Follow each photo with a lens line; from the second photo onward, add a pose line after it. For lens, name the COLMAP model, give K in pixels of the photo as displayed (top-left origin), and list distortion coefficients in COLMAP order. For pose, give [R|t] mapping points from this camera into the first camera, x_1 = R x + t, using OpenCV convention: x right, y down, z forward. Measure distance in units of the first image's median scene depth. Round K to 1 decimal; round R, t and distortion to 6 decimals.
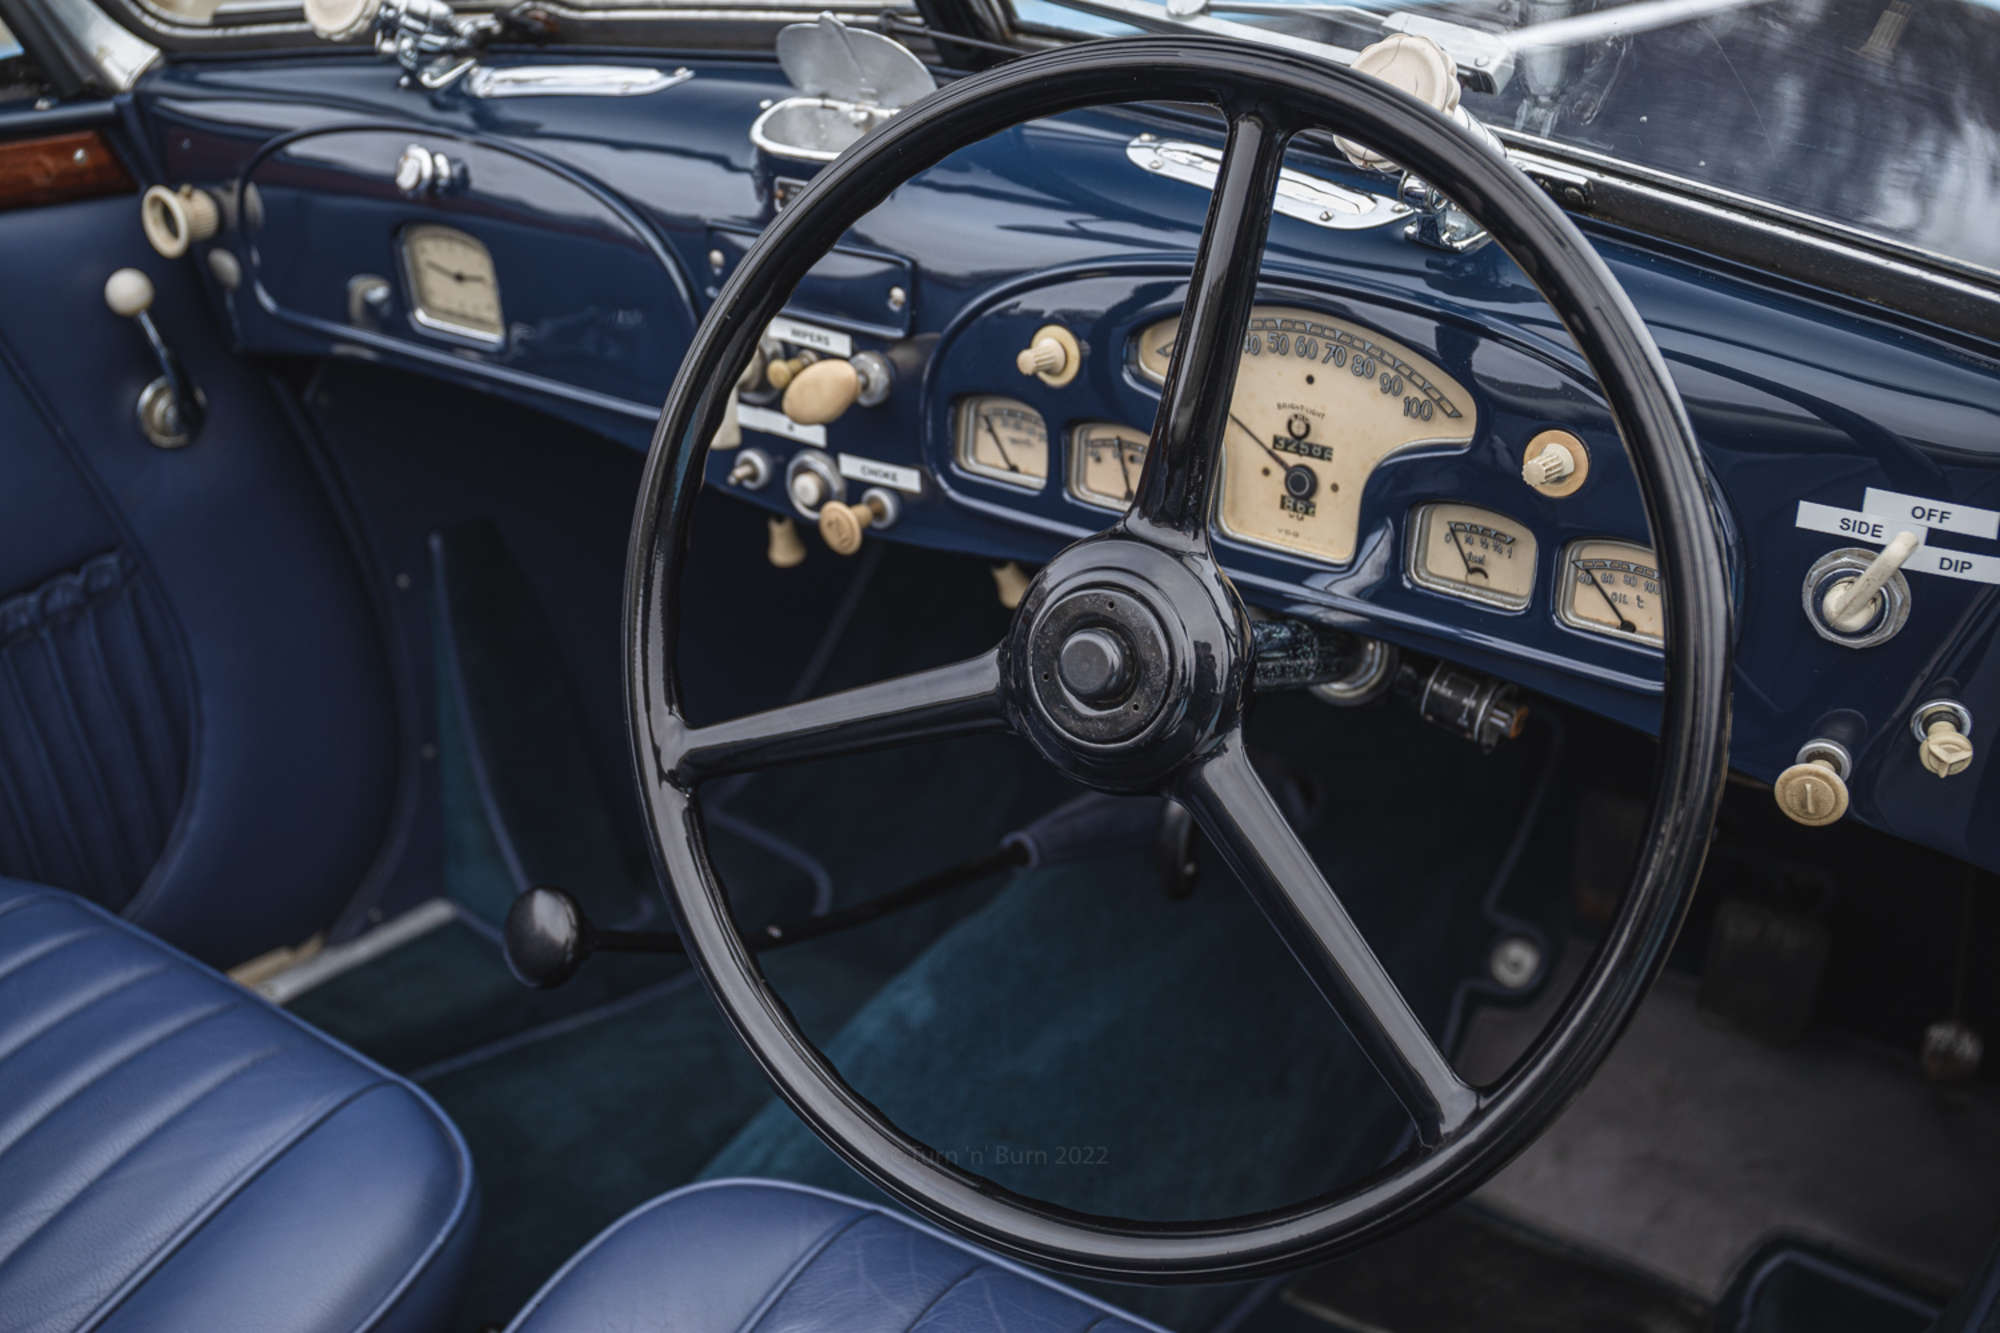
lens RADIAL K [[2191.2, 0, 1006.1], [0, 2191.2, 672.9], [0, 0, 1]] dist [0.007130, 0.000000]
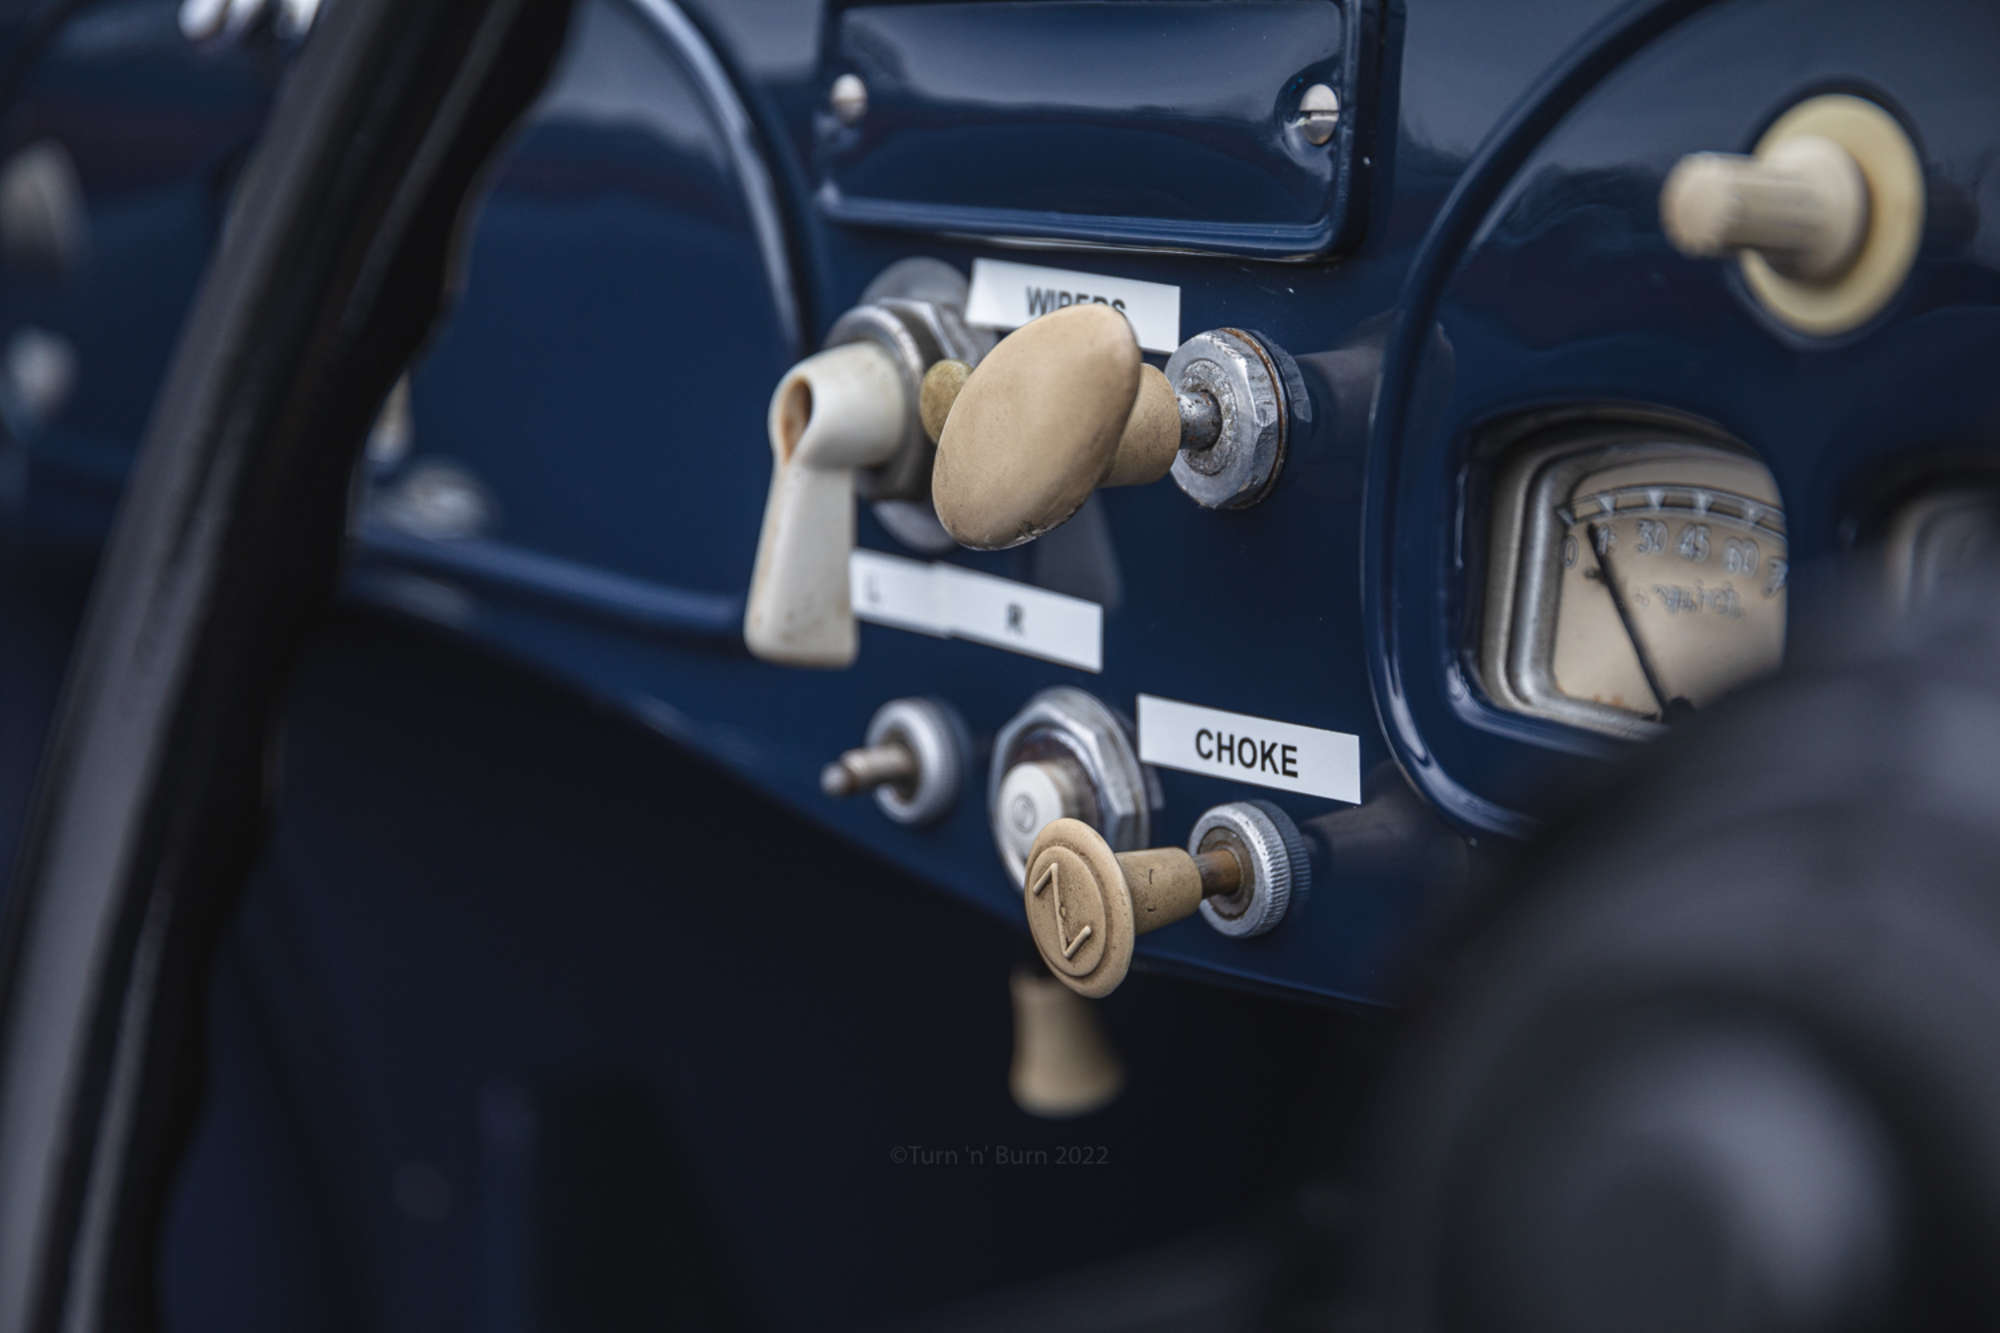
lens RADIAL K [[3526.8, 0, 993.0], [0, 3526.8, 660.4], [0, 0, 1]] dist [0.032135, 0.000000]
pose [[0.954162, 0.052747, -0.294606, 0.050397], [-0.128329, 0.961373, -0.243502, 0.018178], [0.270382, 0.270147, 0.924075, 0.557292]]
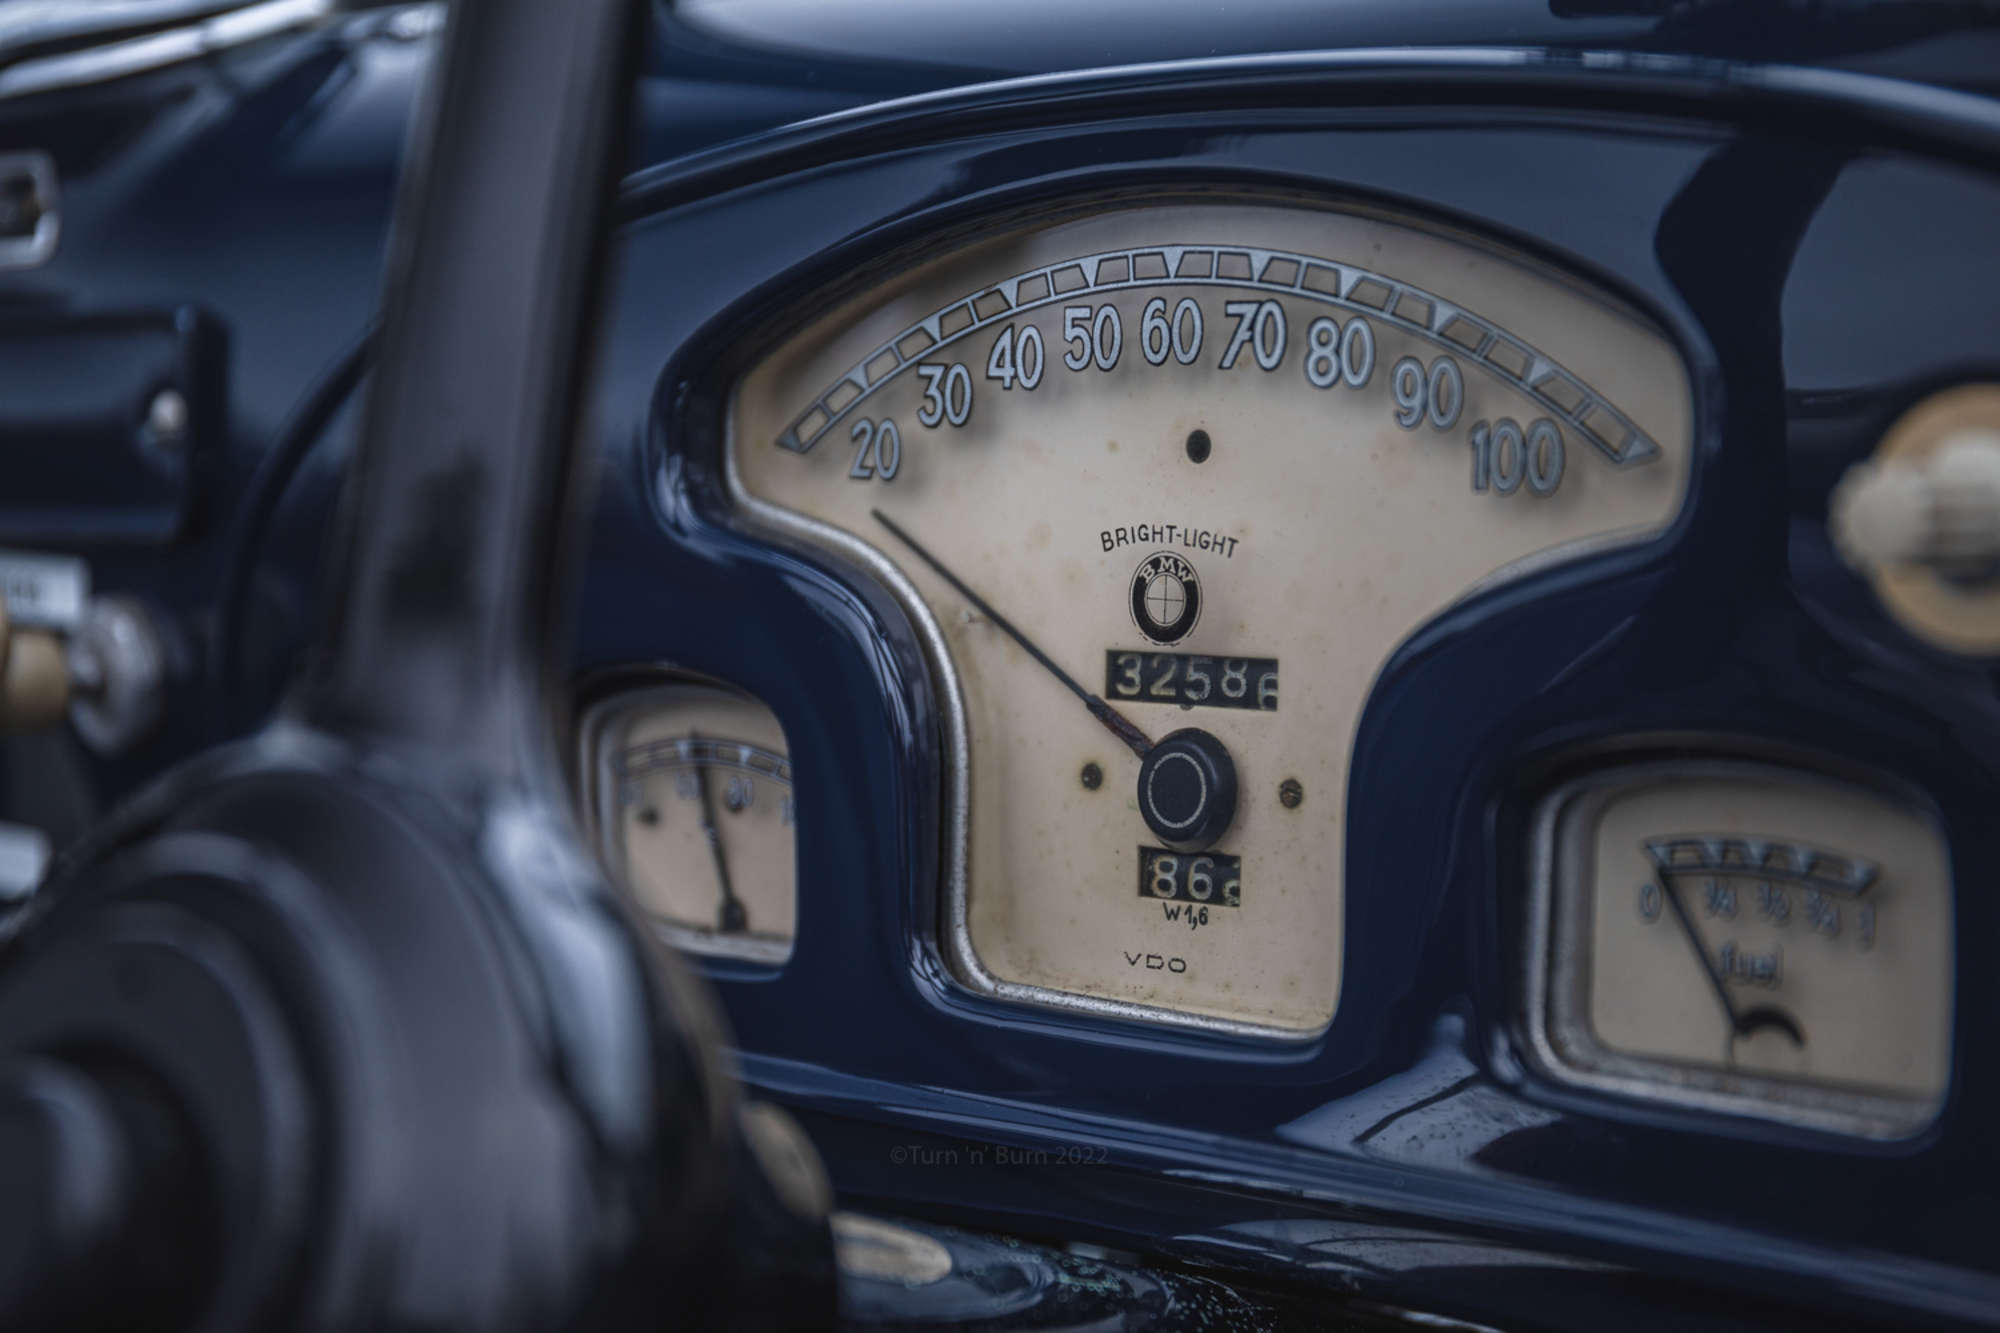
lens RADIAL K [[3526.8, 0, 1004.3], [0, 3526.8, 668.6], [0, 0, 1]] dist [0.032135, 0.000000]
pose [[0.992063, -0.020819, -0.124010, 0.150909], [-0.021310, 0.944098, -0.328976, 0.050140], [0.123927, 0.329008, 0.936160, 0.480961]]
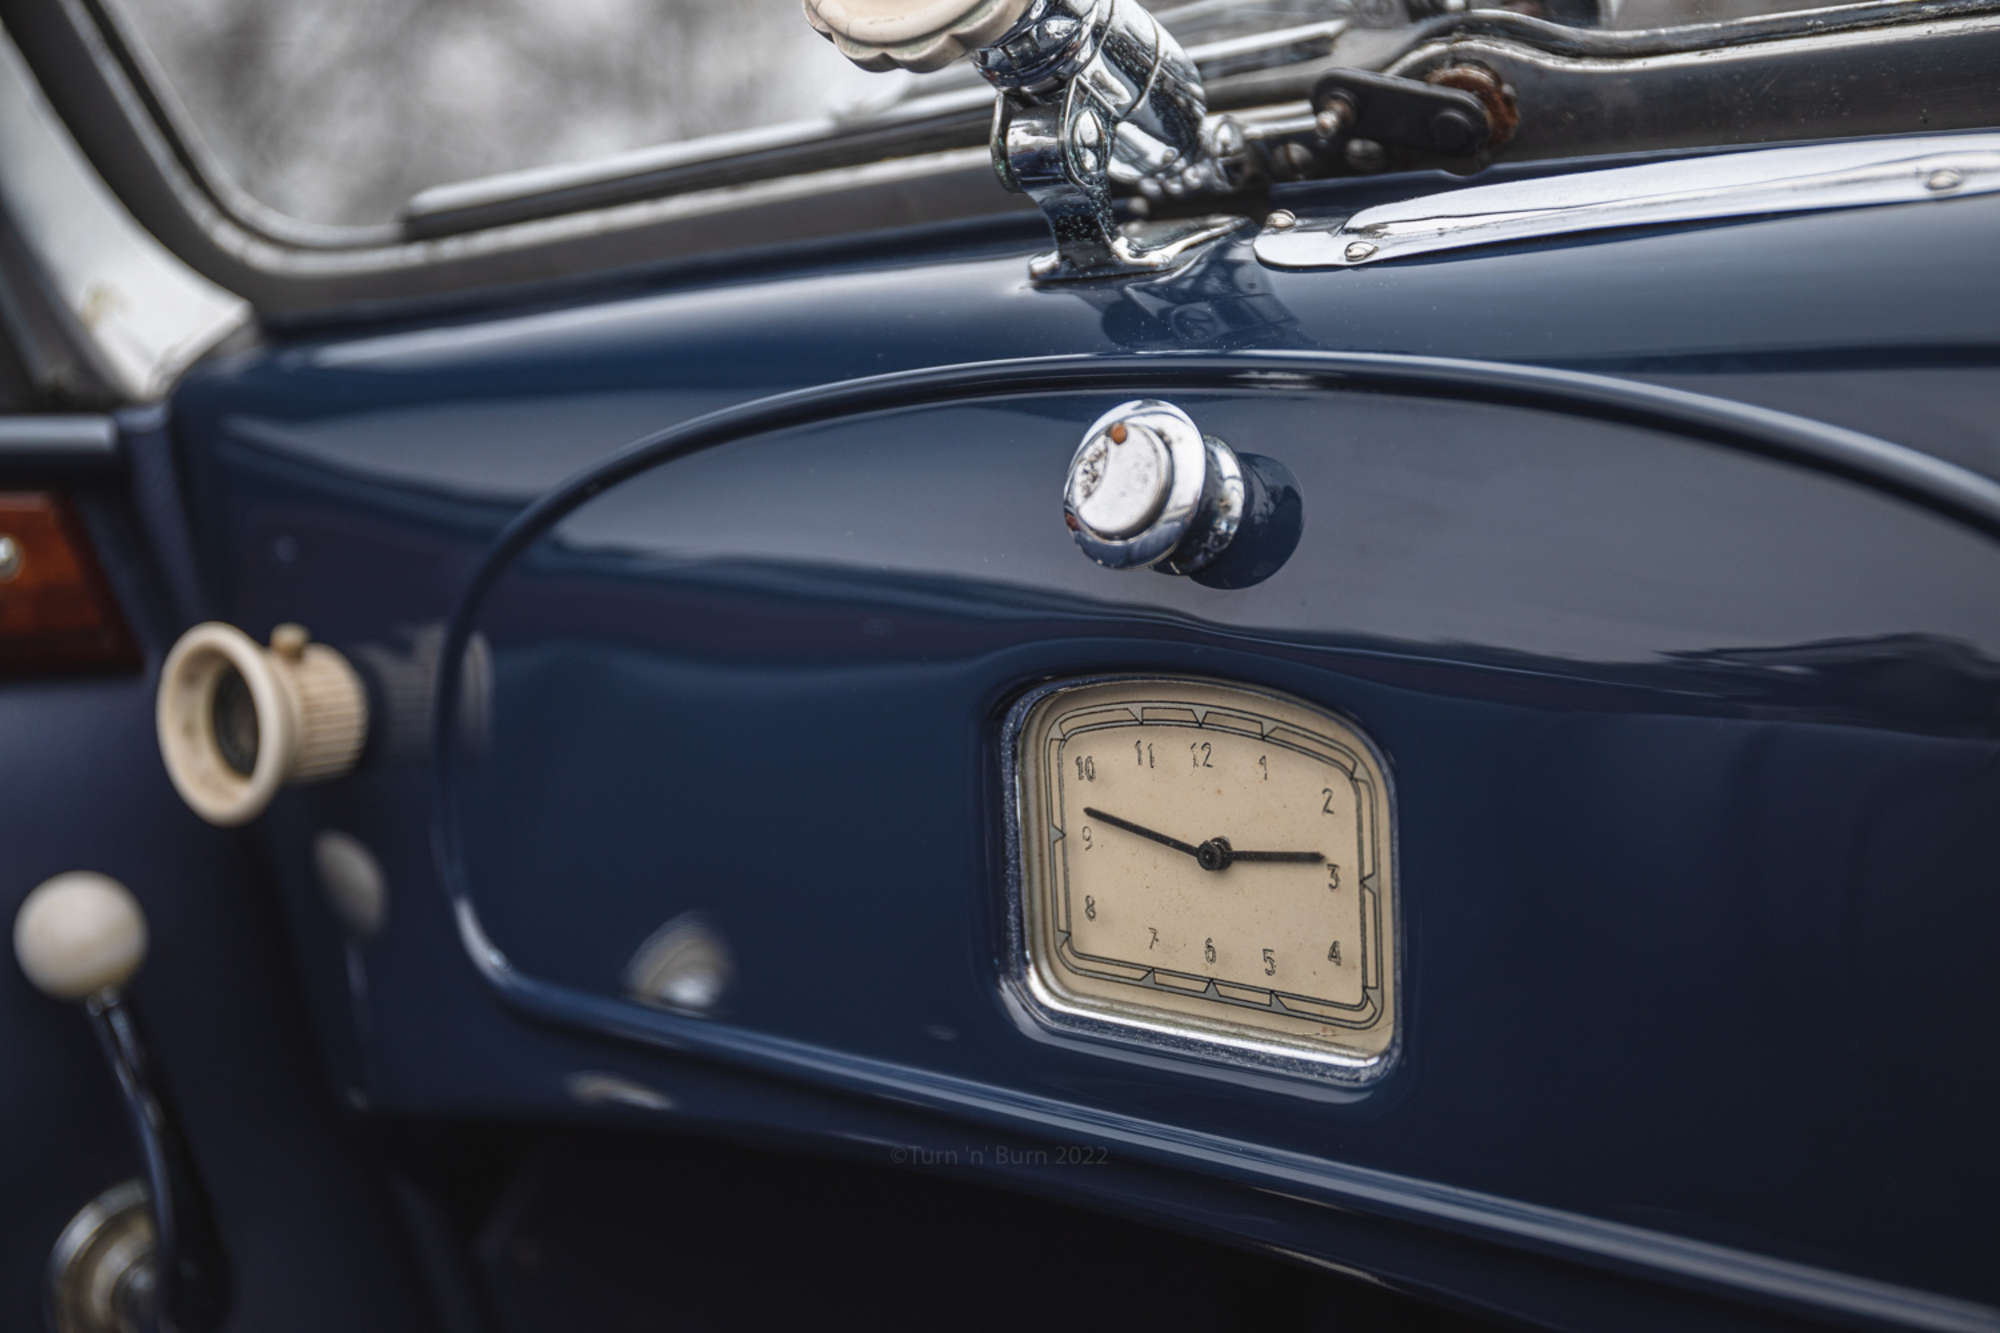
lens RADIAL K [[2759.1, 0, 1016.5], [0, 2759.1, 674.8], [0, 0, 1]] dist [0.026800, 0.000000]
pose [[0.999437, 0.015610, -0.029692, -0.308652], [-0.024291, 0.947230, -0.319633, -0.097391], [0.023136, 0.320174, 0.947076, 0.740782]]
